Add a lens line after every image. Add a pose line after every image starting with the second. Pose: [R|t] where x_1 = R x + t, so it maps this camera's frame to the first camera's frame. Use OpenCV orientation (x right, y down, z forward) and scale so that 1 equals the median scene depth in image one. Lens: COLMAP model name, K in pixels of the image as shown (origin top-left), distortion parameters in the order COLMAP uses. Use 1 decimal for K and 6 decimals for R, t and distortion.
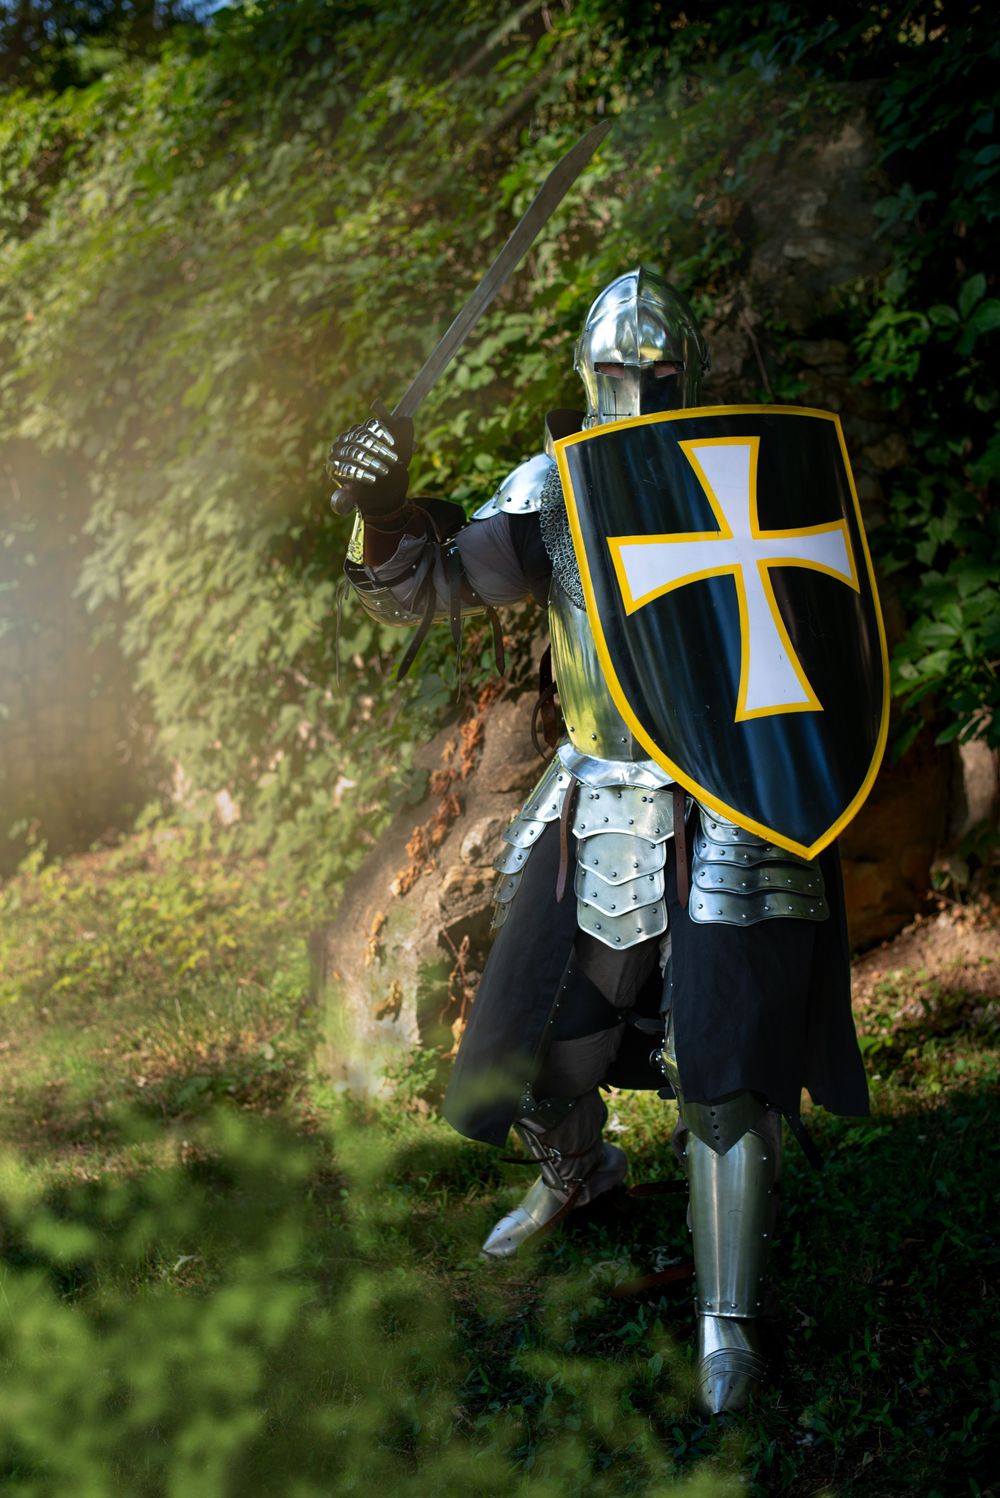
lens RADIAL K [[2200.8, 0, 500.0], [0, 2200.8, 749.0], [0, 0, 1]] dist [-0.110568, 0.103576]
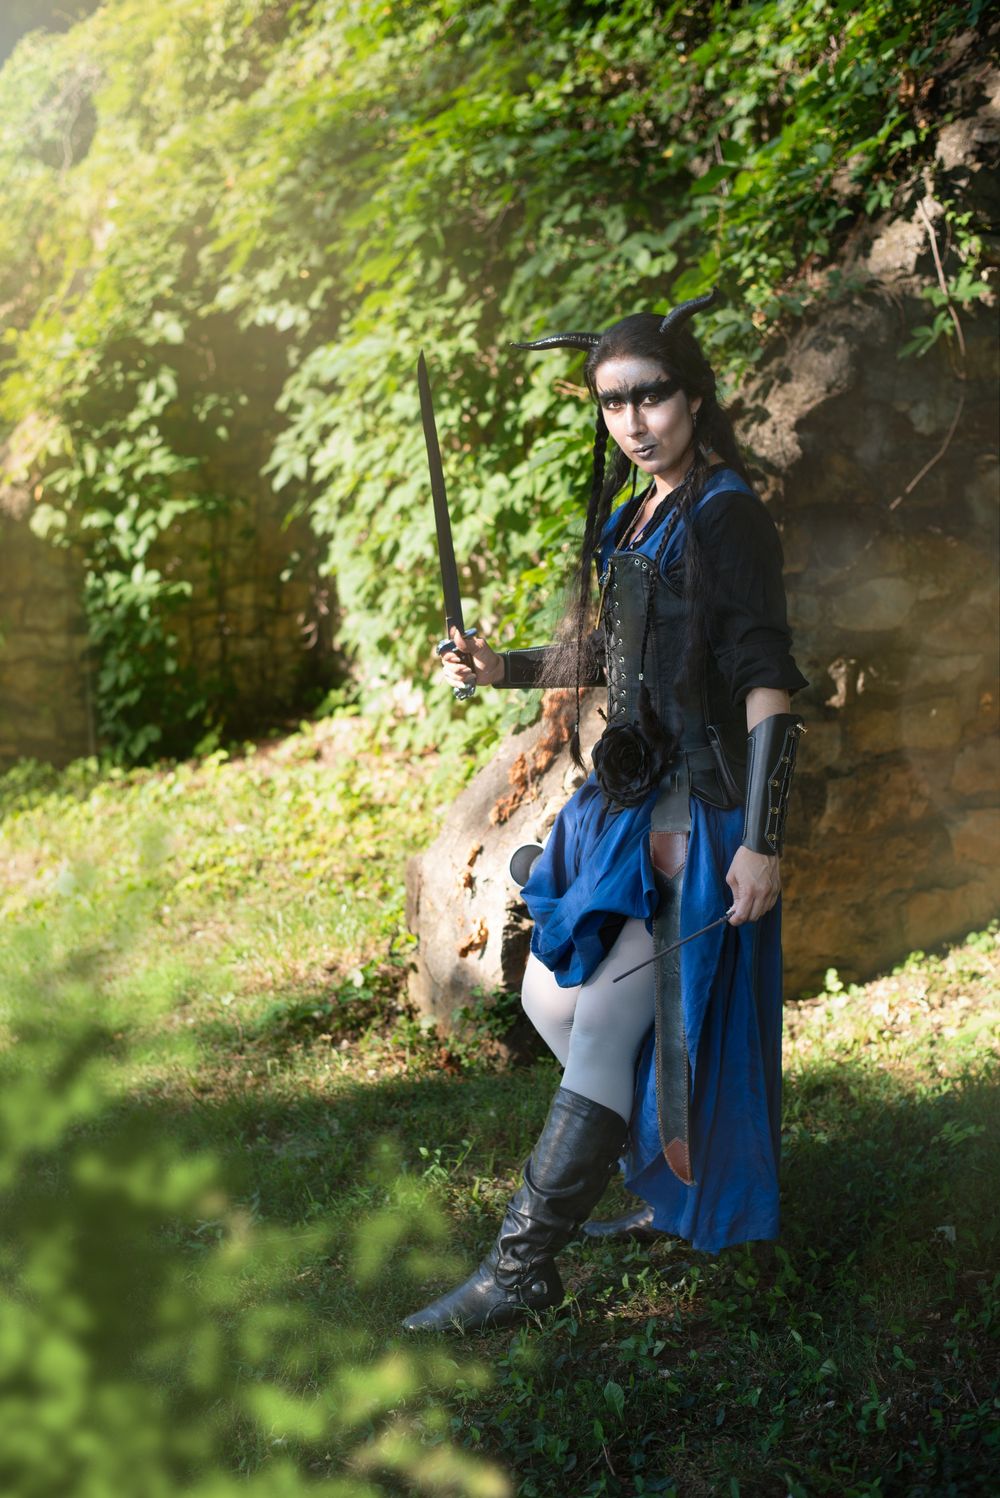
lens RADIAL K [[2200.8, 0, 500.0], [0, 2200.8, 749.0], [0, 0, 1]] dist [-0.110568, 0.103576]
pose [[0.989400, 0.058832, -0.132762, 0.052061], [-0.051083, 0.996827, 0.061039, -0.014792], [0.135932, -0.053610, 0.989267, 0.054123]]
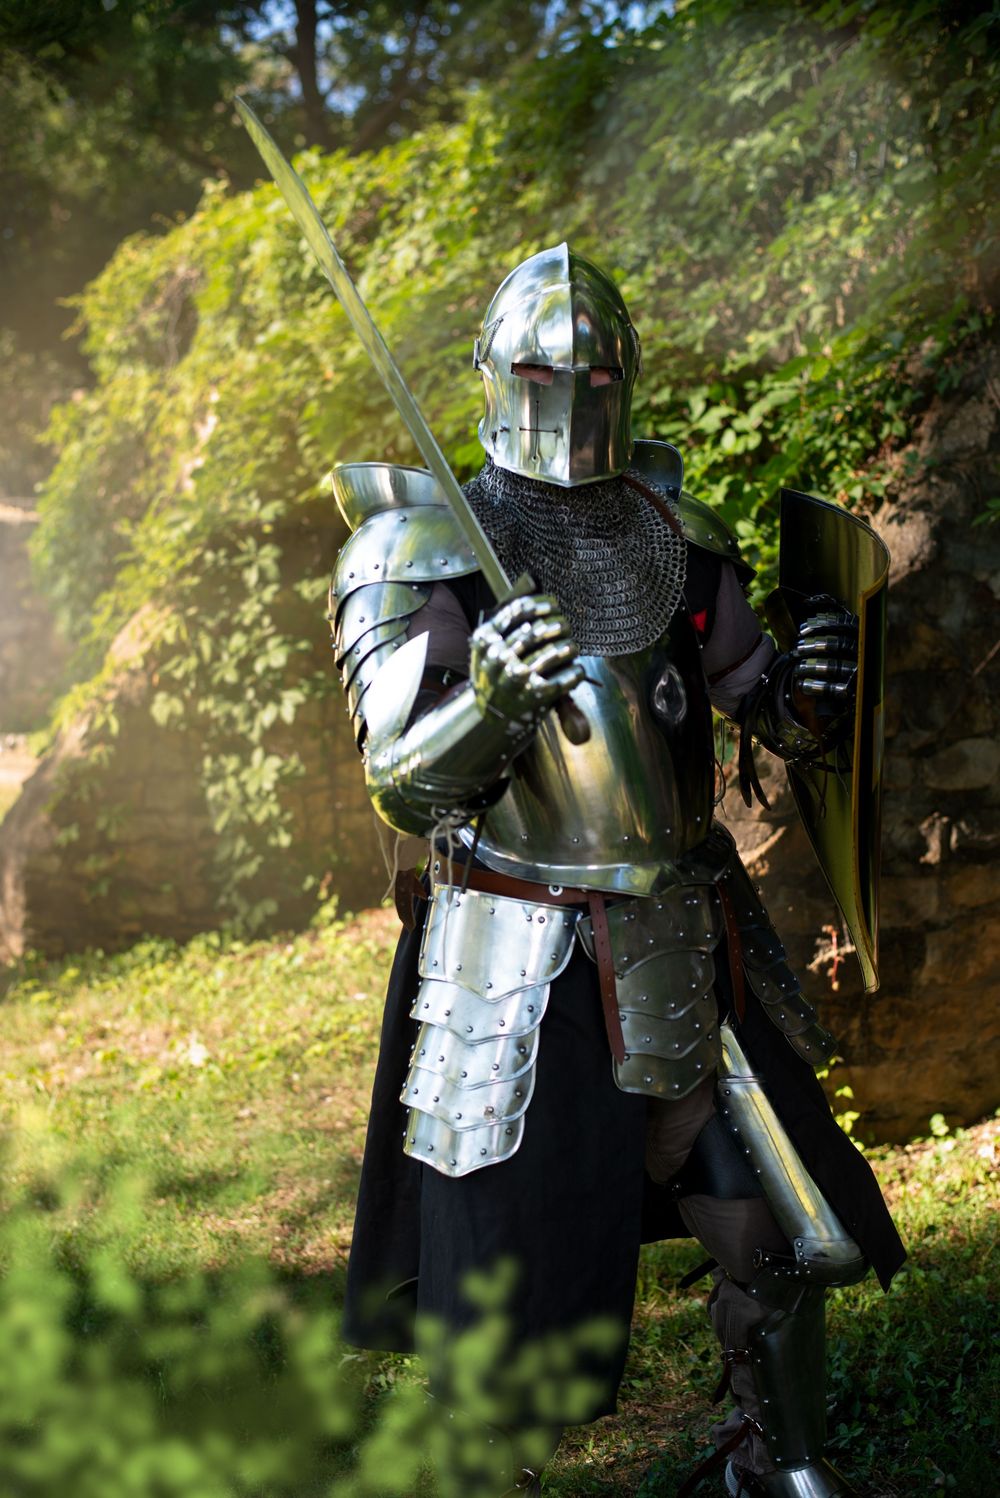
lens RADIAL K [[2200.8, 0, 500.0], [0, 2200.8, 749.0], [0, 0, 1]] dist [-0.110568, 0.103576]
pose [[0.983920, 0.014824, -0.177992, 0.052203], [-0.016975, 0.999800, -0.010572, -0.018616], [0.177800, 0.013423, 0.983975, 0.016681]]
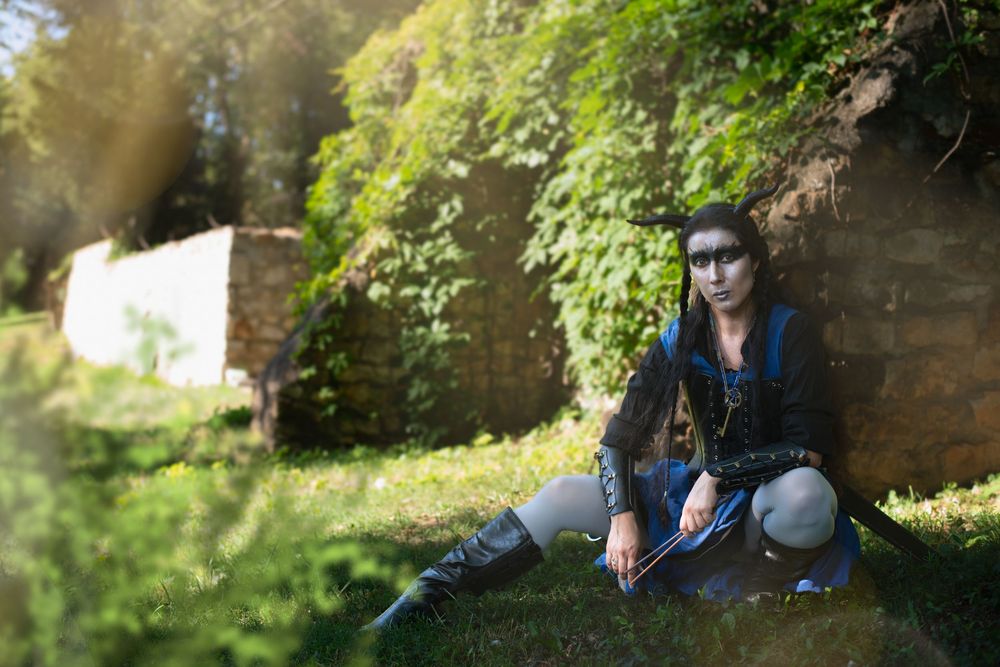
lens RADIAL K [[1469.2, 0, 500.0], [0, 1469.2, 333.5], [0, 0, 1]] dist [-0.110568, 0.103576]
pose [[0.963931, 0.030417, -0.264407, 0.068068], [-0.059636, 0.992872, -0.103194, 0.094149], [0.259383, 0.115240, 0.958874, 0.051732]]
